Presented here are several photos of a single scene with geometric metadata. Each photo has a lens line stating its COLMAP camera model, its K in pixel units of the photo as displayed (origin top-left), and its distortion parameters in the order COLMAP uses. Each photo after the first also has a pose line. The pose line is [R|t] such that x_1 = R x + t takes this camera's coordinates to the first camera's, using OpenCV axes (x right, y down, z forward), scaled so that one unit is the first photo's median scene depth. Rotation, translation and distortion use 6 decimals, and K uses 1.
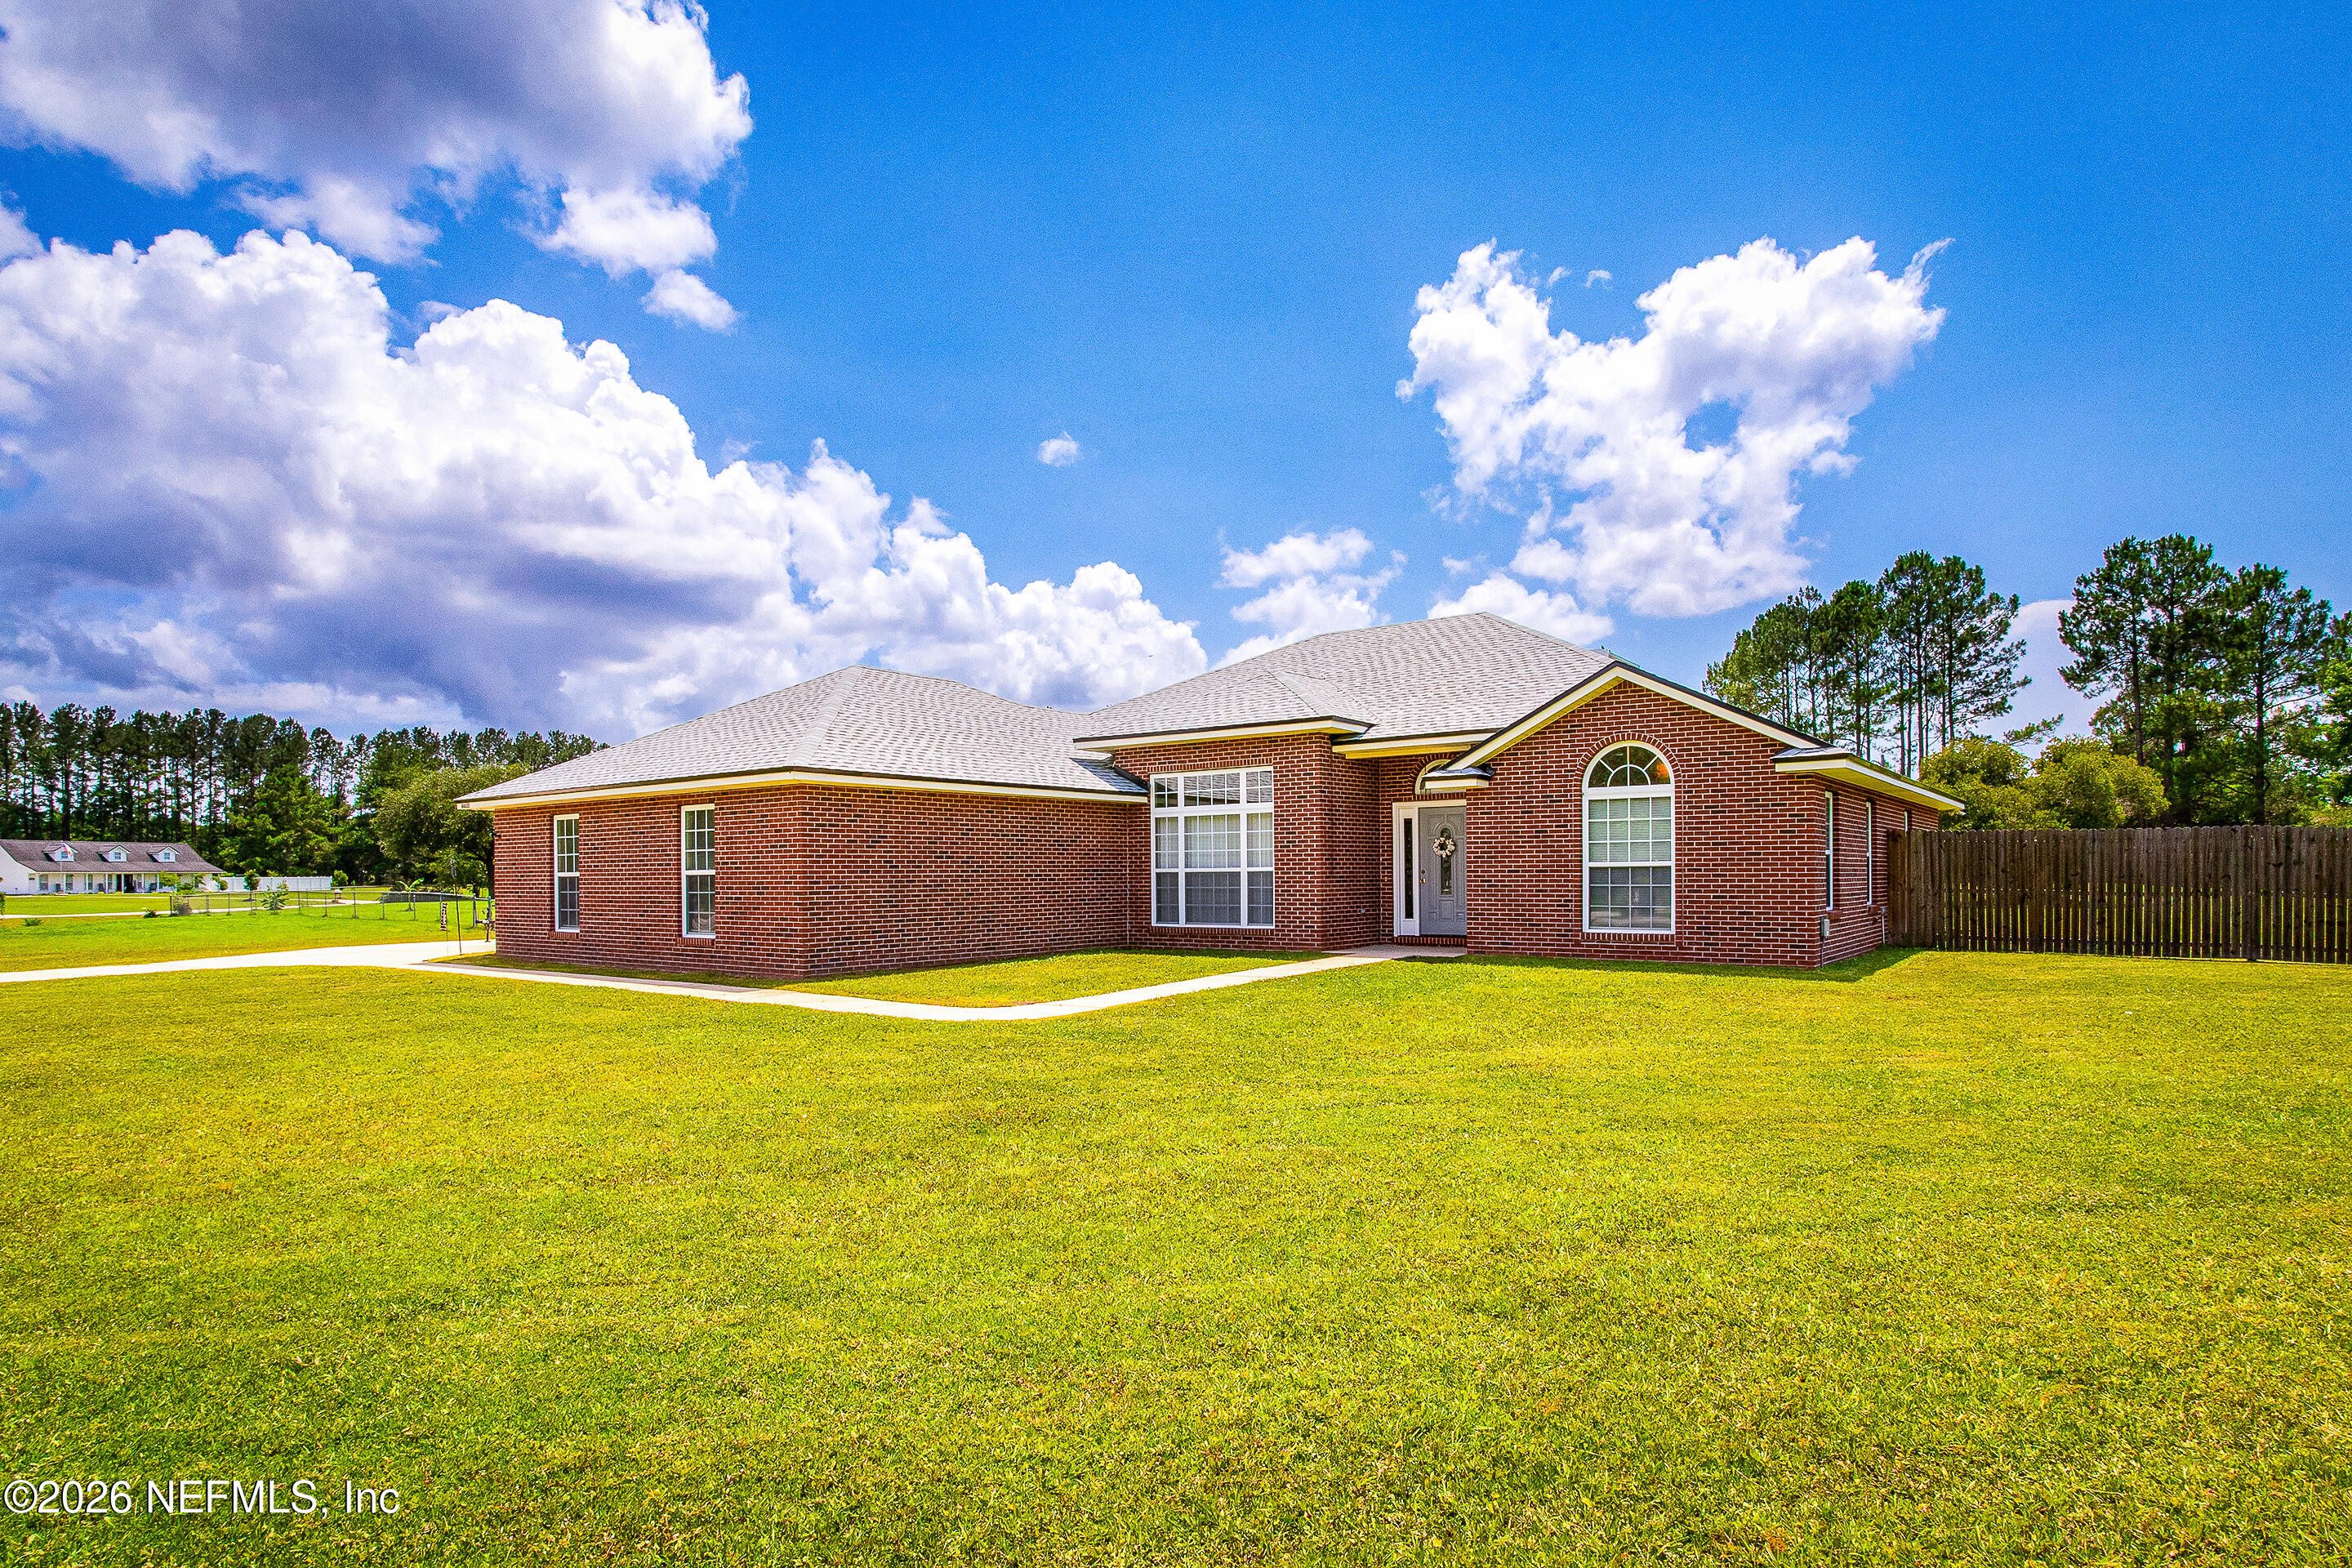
lens RADIAL K [[1204.3, 0, 1184.9], [0, 1204.3, 881.2], [0, 0, 1]] dist [-0.036747, 0.017603]
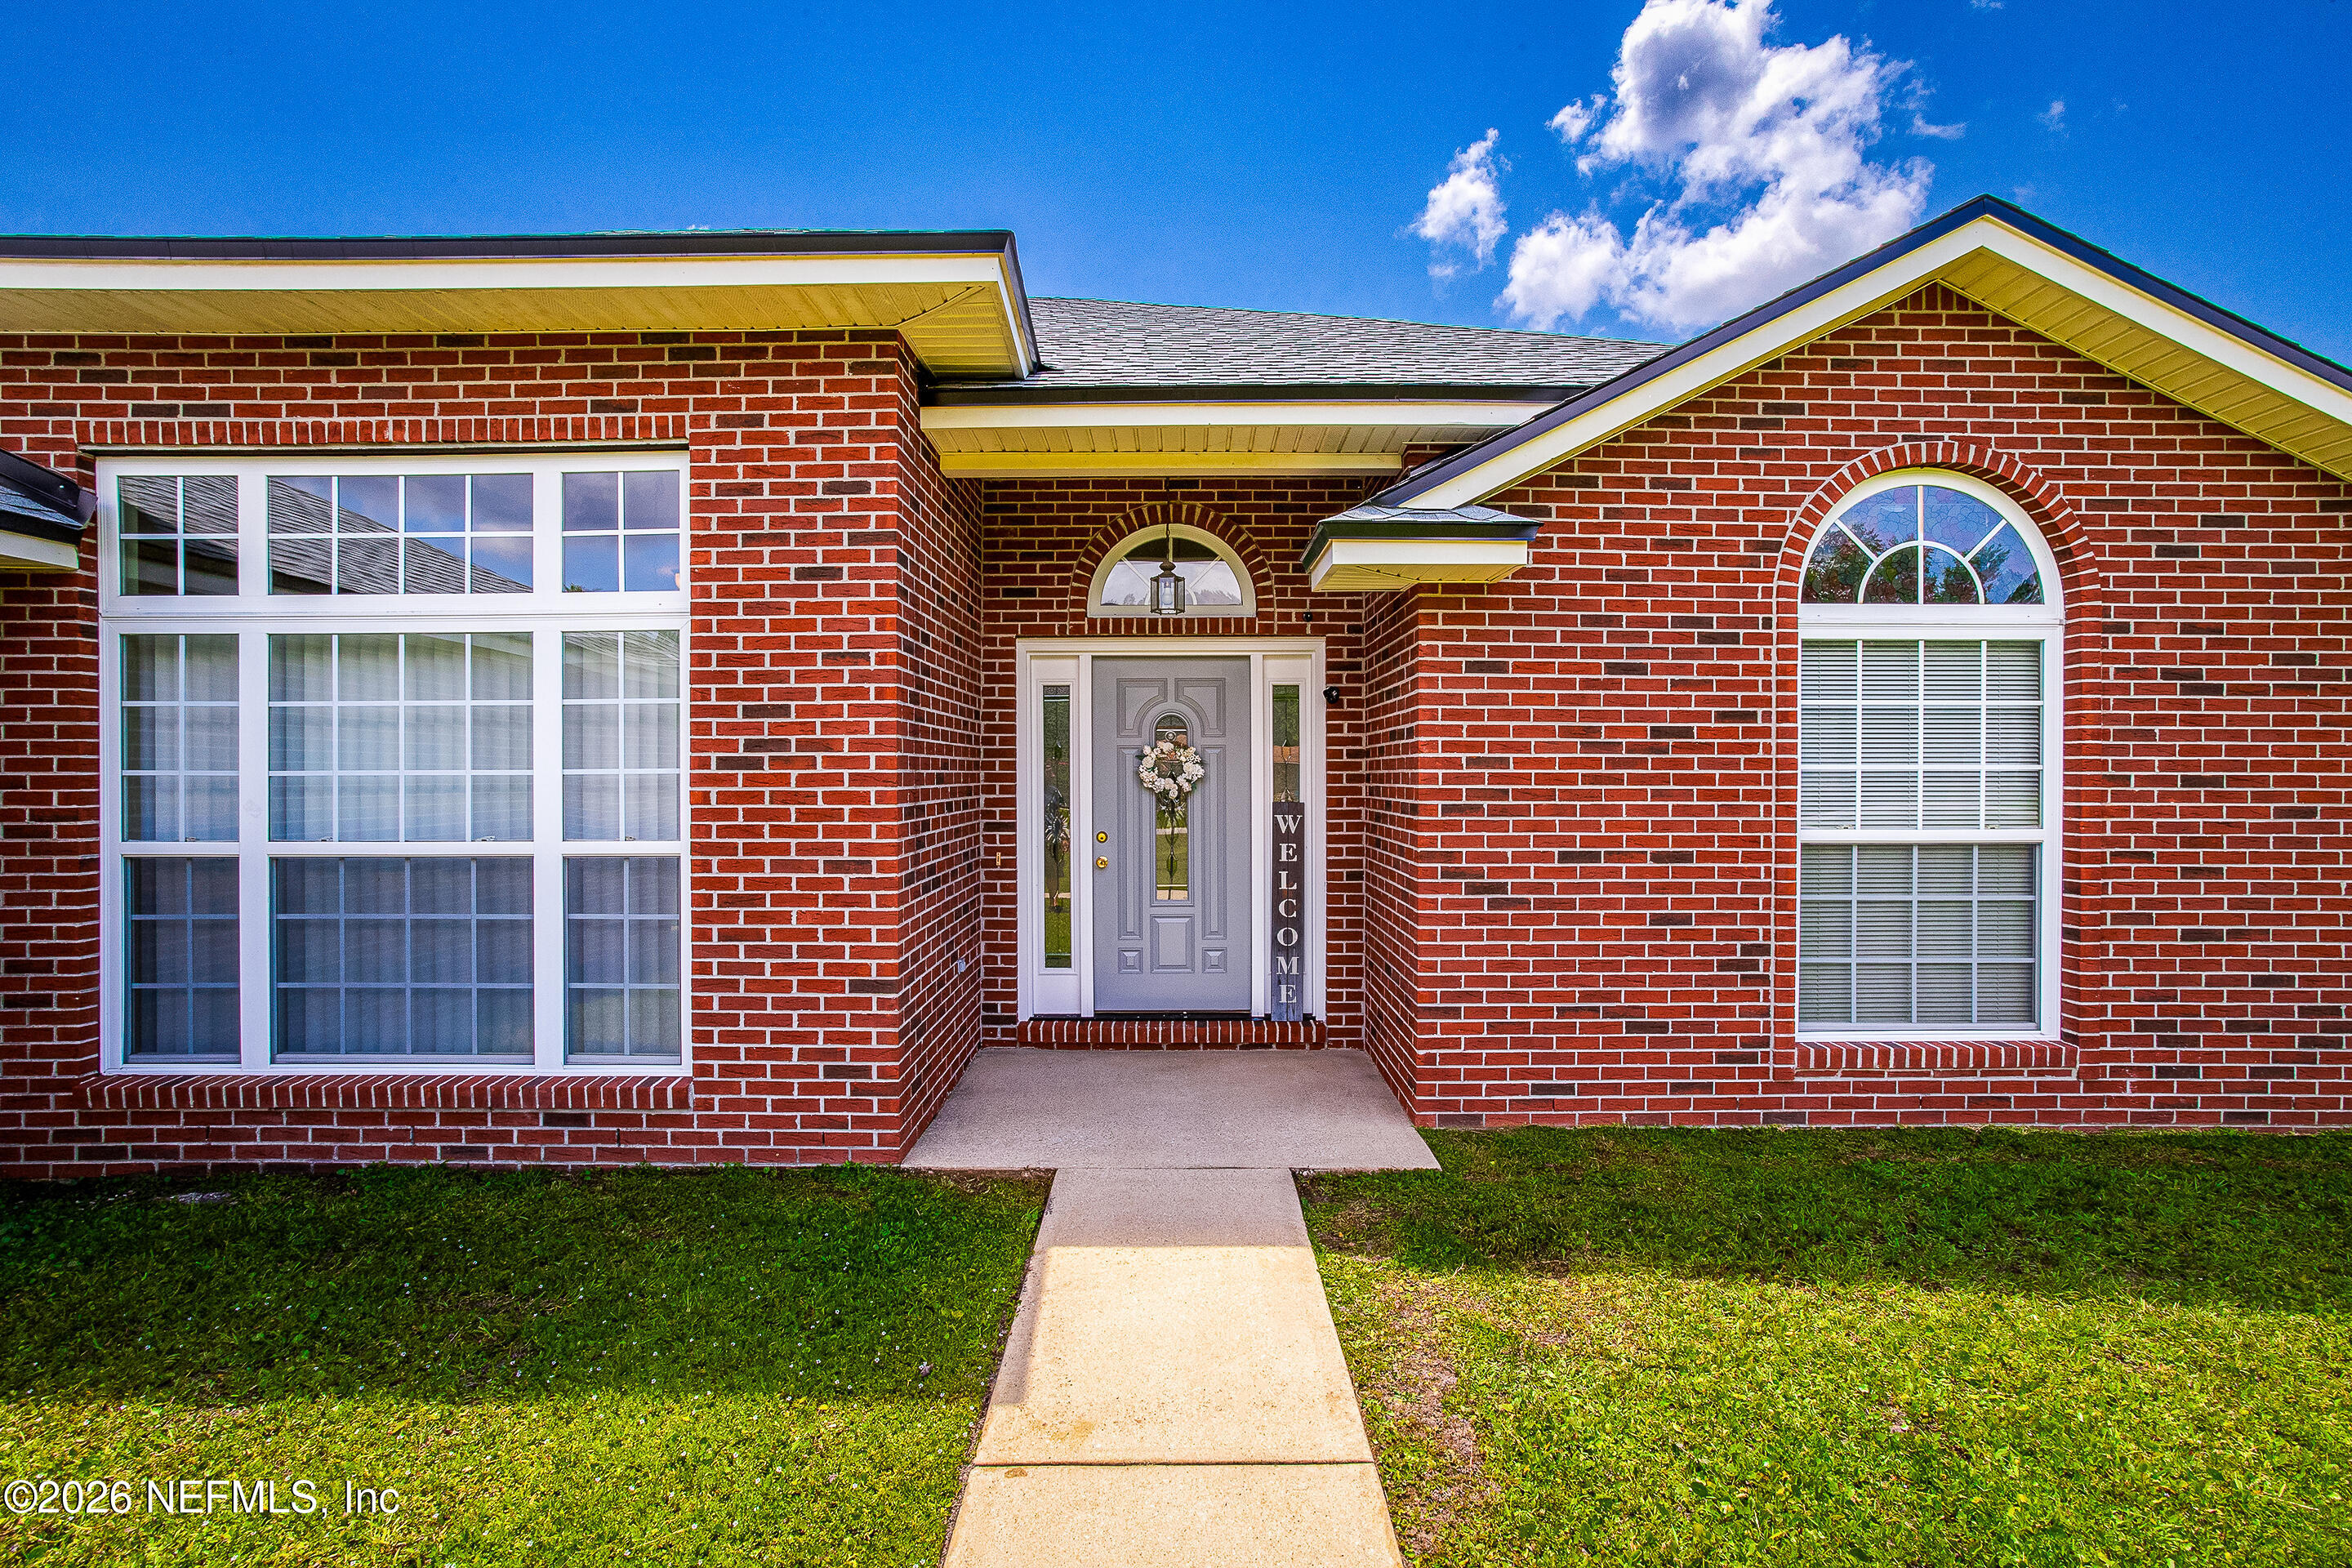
lens RADIAL K [[1204.3, 0, 1162.9], [0, 1204.3, 779.2], [0, 0, 1]] dist [-0.036747, 0.017603]
pose [[0.799021, 0.005811, 0.601275, 0.000153], [-0.001711, 0.999971, -0.007391, -0.021987], [-0.601301, 0.004877, 0.799008, 0.688348]]
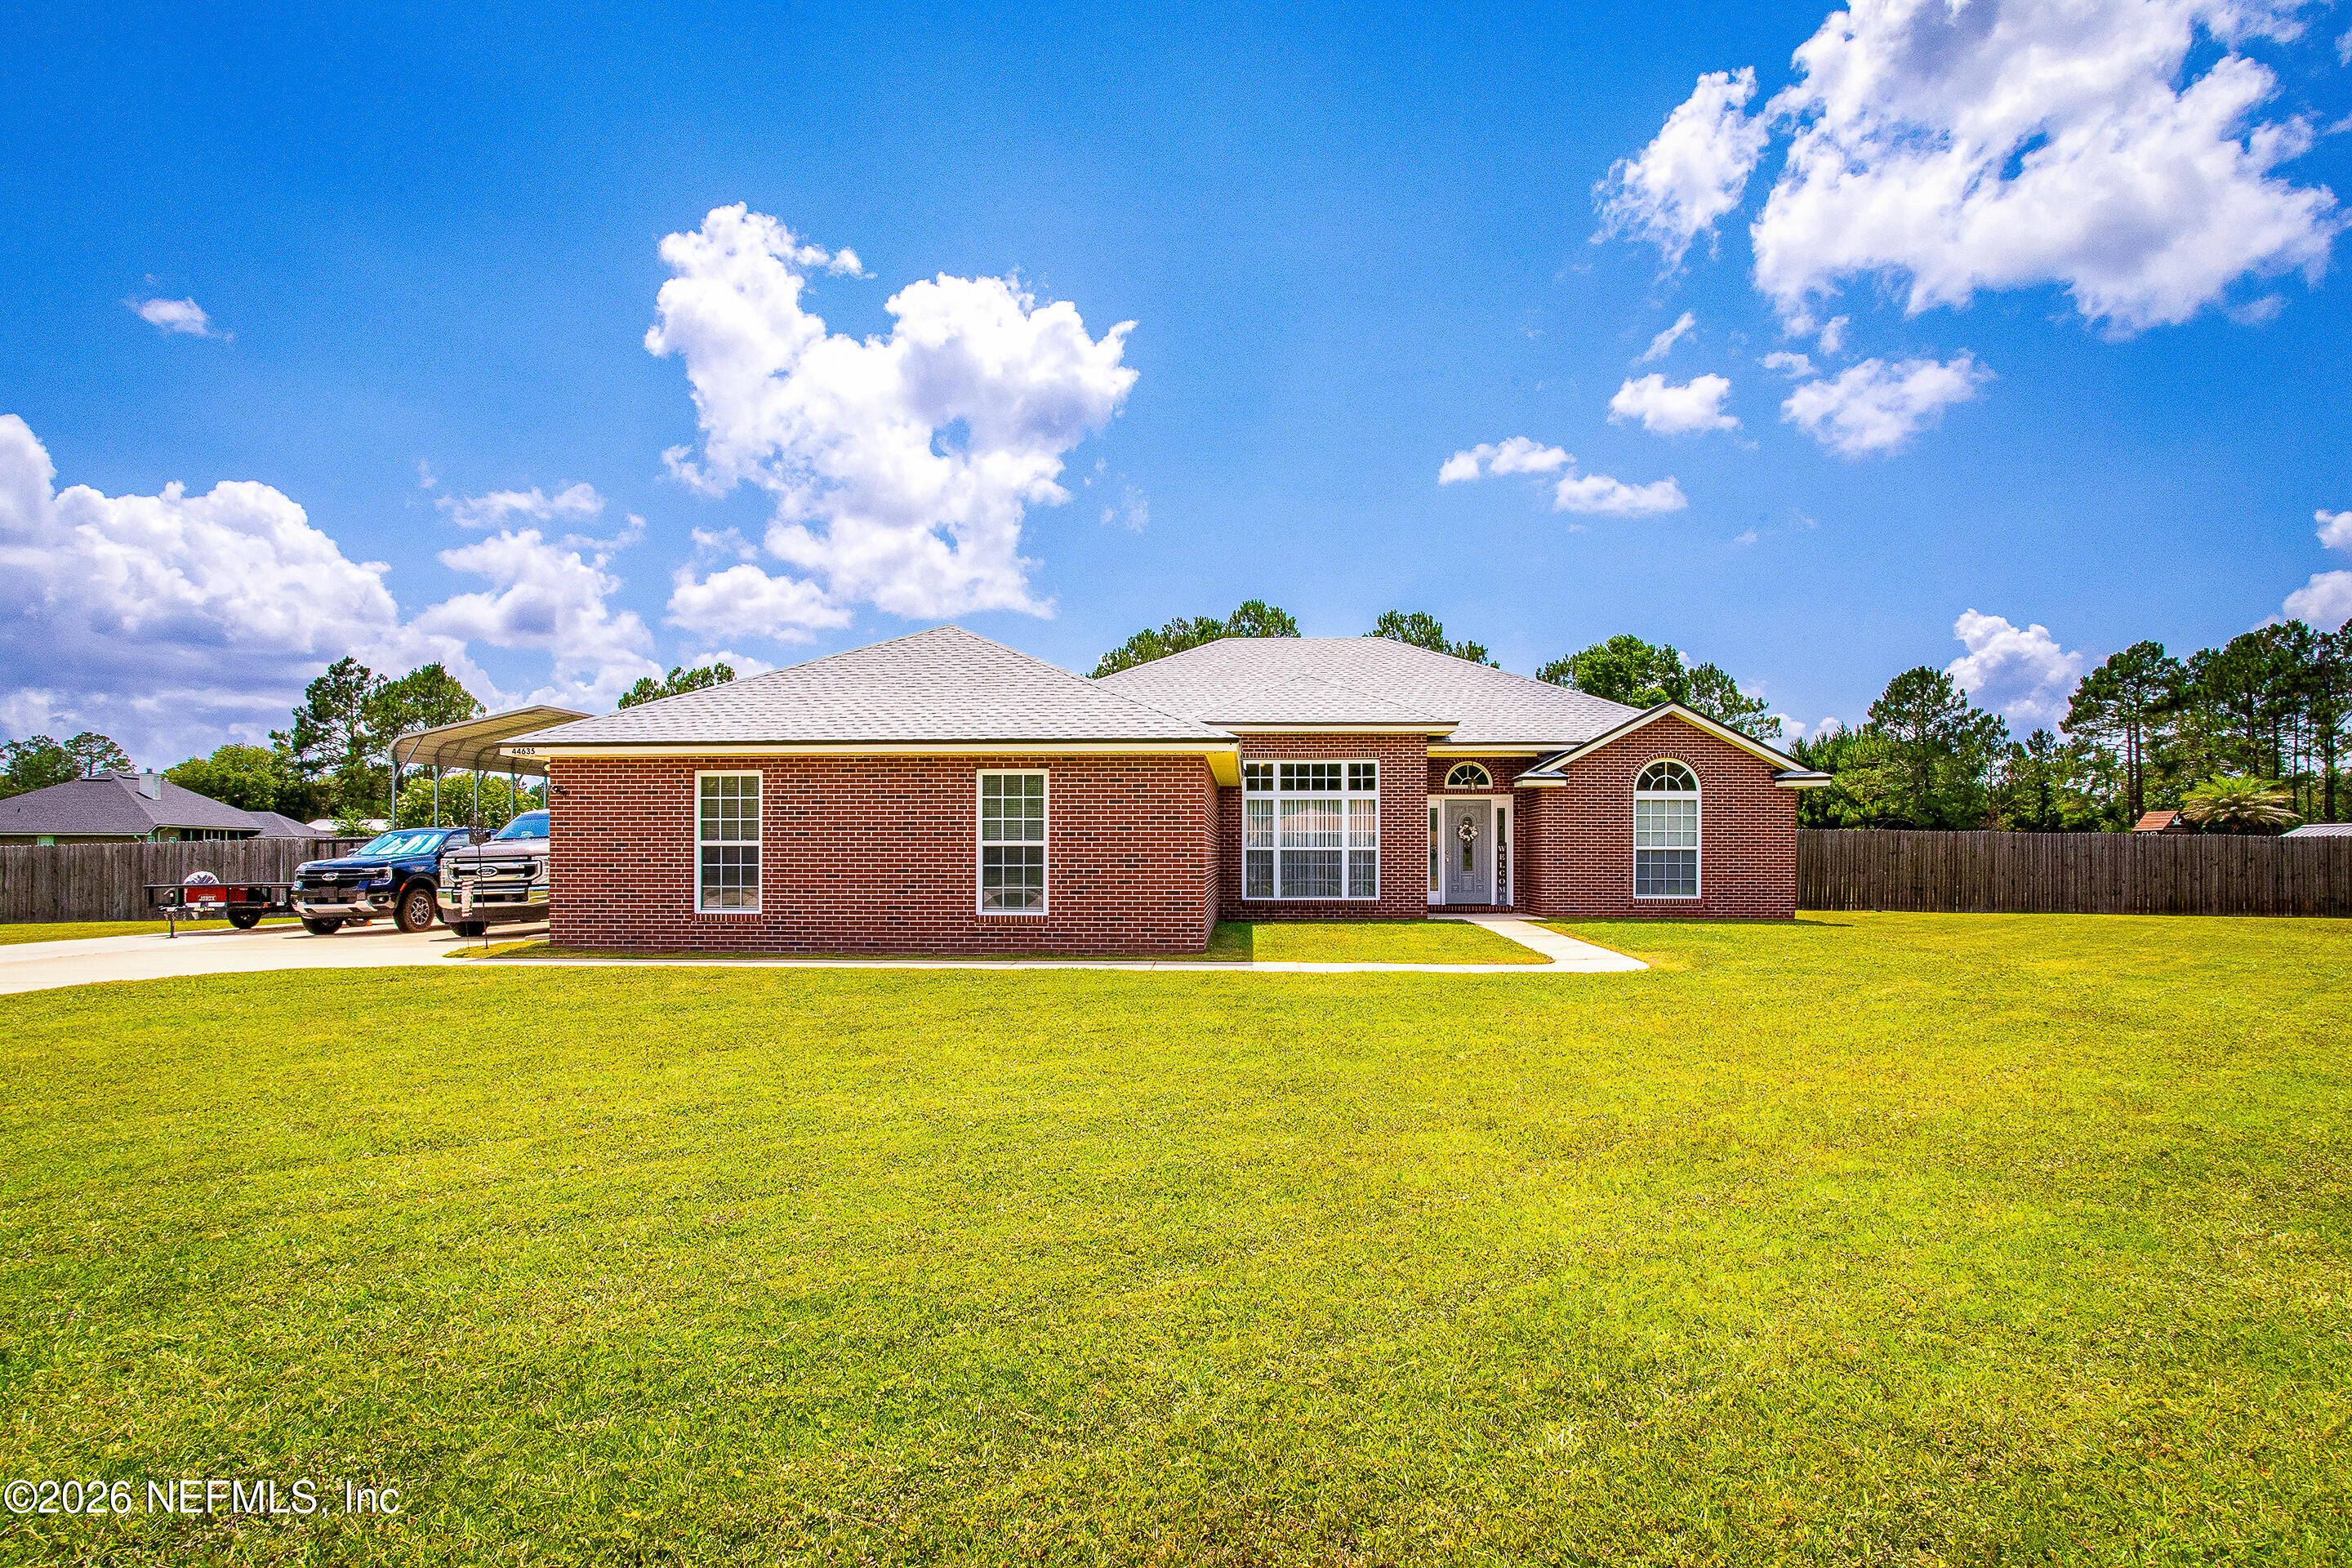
lens RADIAL K [[1204.3, 0, 1177.1], [0, 1204.3, 910.1], [0, 0, 1]] dist [-0.036747, 0.017603]
pose [[0.824091, -0.016494, 0.566217, -0.701135], [-0.001842, 0.999493, 0.031797, 0.012110], [-0.566454, -0.027247, 0.823643, 0.143259]]
